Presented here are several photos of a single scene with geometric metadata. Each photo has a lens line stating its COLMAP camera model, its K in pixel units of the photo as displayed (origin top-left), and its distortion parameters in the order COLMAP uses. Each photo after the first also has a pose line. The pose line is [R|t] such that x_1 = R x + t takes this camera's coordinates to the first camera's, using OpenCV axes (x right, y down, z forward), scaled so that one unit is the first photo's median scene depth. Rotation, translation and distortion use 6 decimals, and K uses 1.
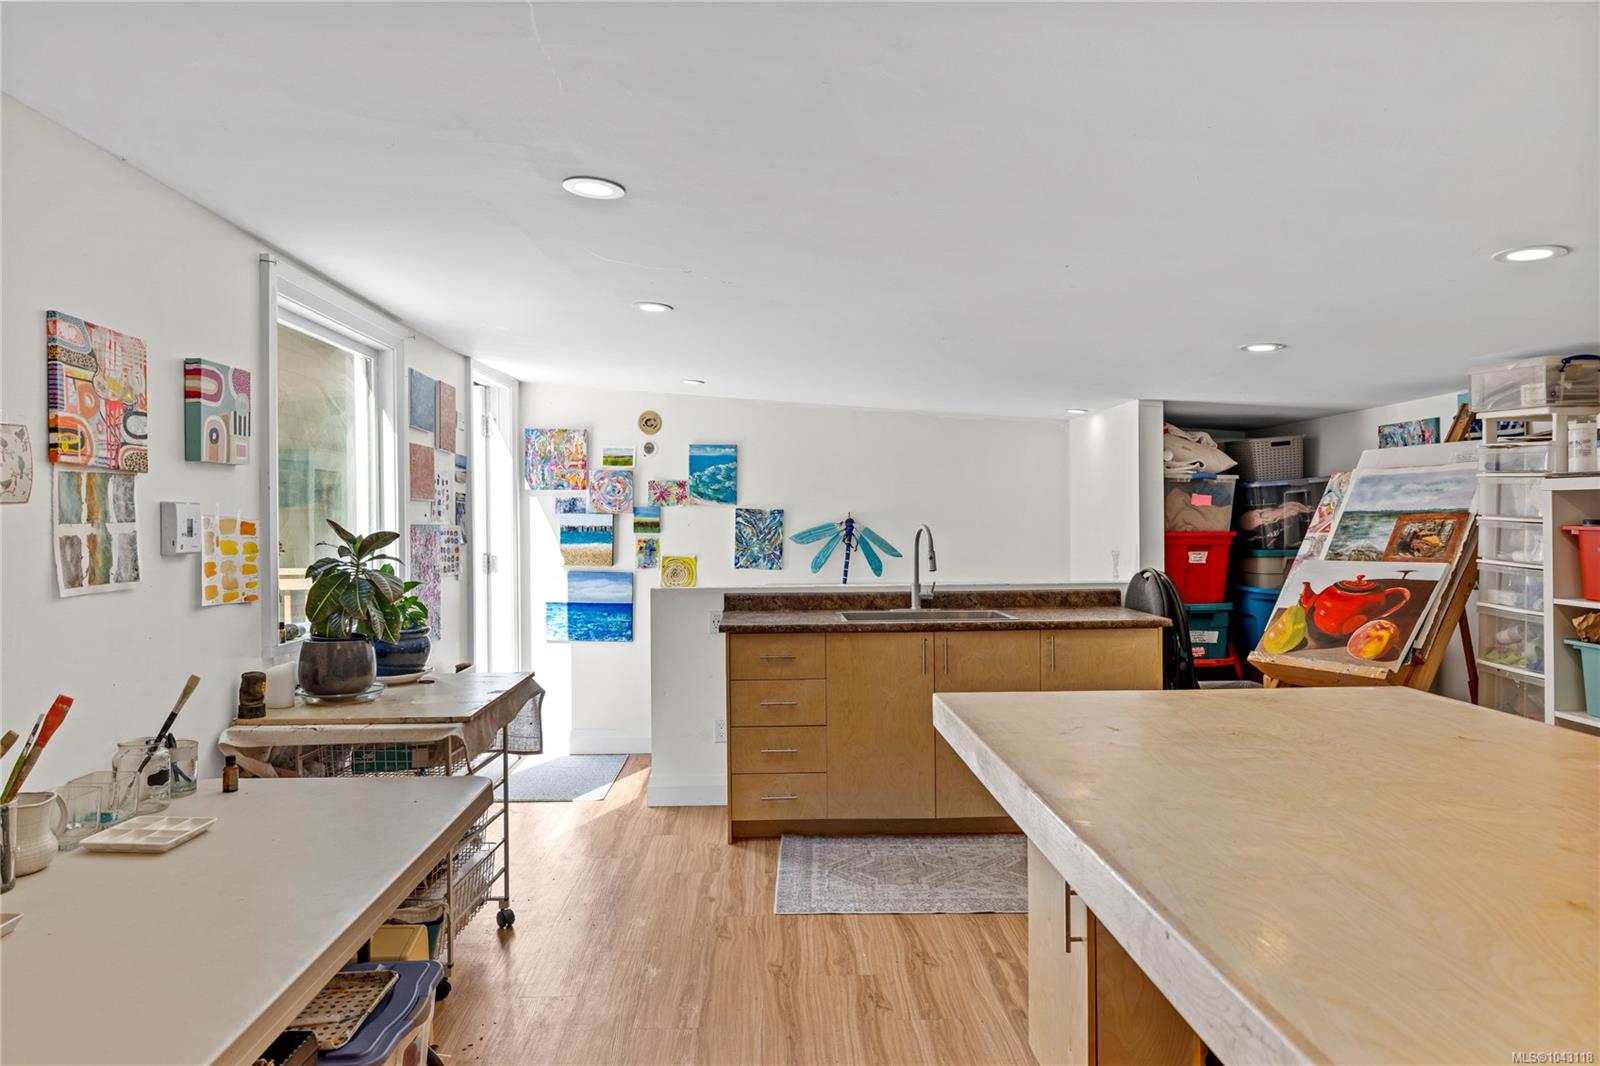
lens RADIAL K [[1036.7, 0, 800.0], [0, 1036.7, 533.0], [0, 0, 1]] dist [0.002742, 0.000412]
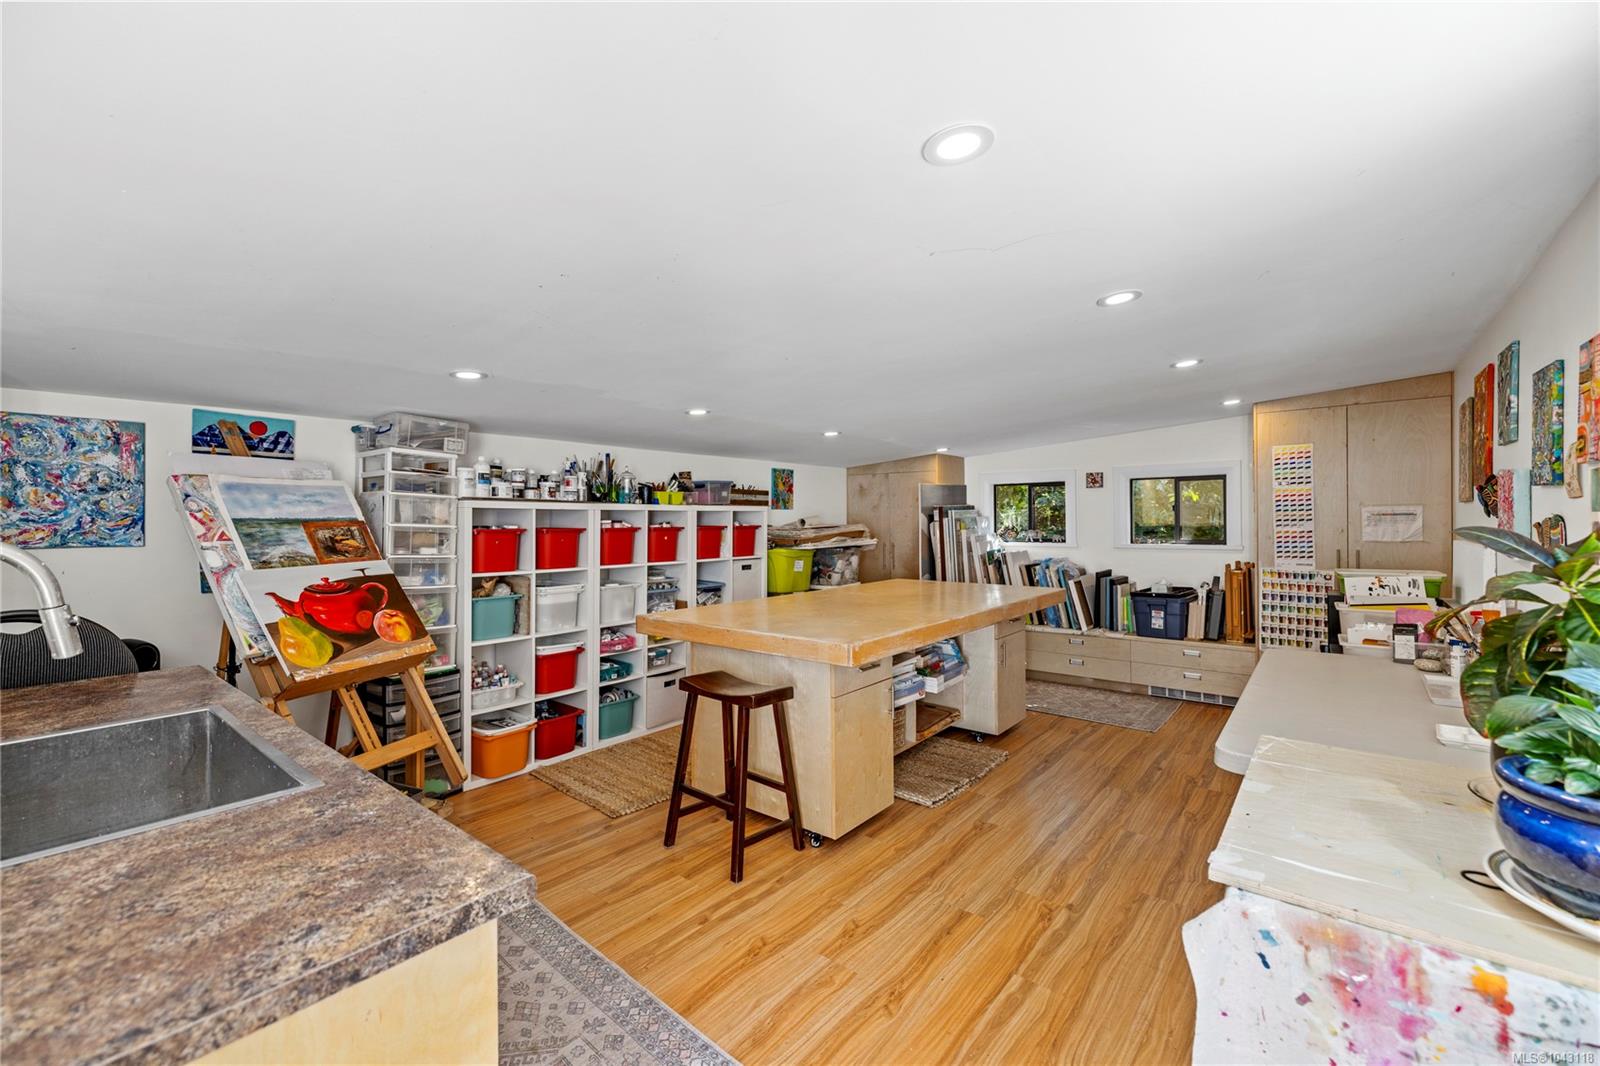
lens RADIAL K [[659.9, 0, 800.0], [0, 659.9, 533.0], [0, 0, 1]] dist [0.001380, -0.000122]
pose [[-0.751512, 0.005931, 0.659693, -0.295237], [0.023372, 0.999571, 0.017638, -0.006620], [-0.659306, 0.028673, -0.751328, 1.254231]]
